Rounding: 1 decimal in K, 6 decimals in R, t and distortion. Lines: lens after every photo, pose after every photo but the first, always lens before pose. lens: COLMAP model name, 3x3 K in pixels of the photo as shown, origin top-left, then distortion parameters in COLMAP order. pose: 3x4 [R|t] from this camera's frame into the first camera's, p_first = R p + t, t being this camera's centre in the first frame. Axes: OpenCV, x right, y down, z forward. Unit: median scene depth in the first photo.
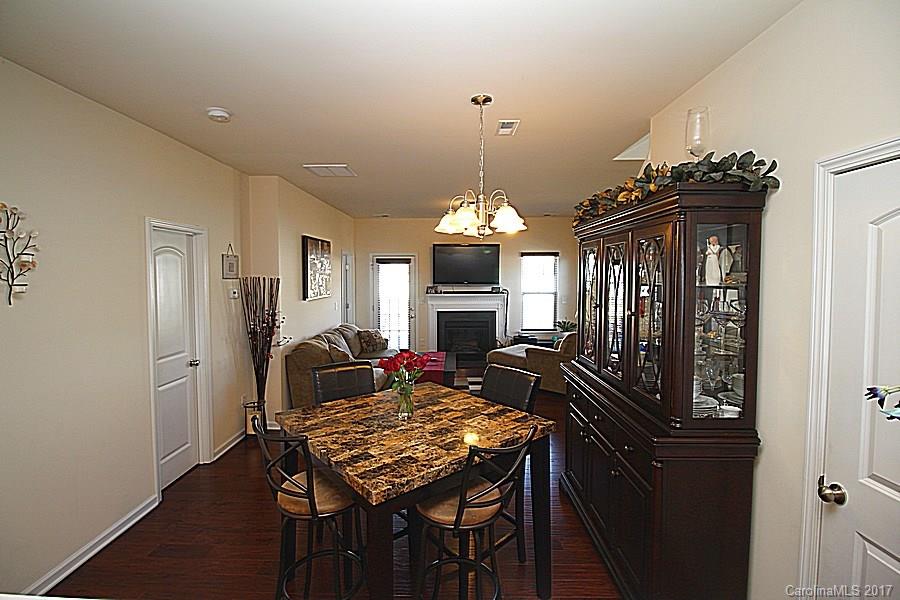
lens RADIAL K [[416.8, 0, 450.0], [0, 416.8, 300.0], [0, 0, 1]] dist [-0.001474, -0.000069]
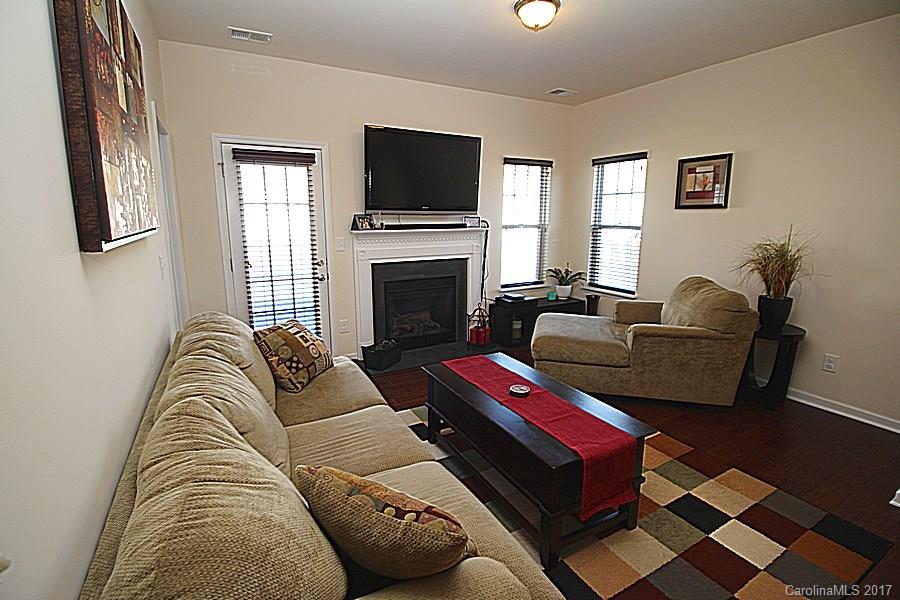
lens RADIAL K [[416.8, 0, 450.0], [0, 416.8, 300.0], [0, 0, 1]] dist [-0.001474, -0.000069]
pose [[0.871598, -0.095645, 0.480800, -0.200699], [0.025166, 0.988219, 0.150963, -0.004452], [-0.489575, -0.119479, 0.863737, 0.498335]]
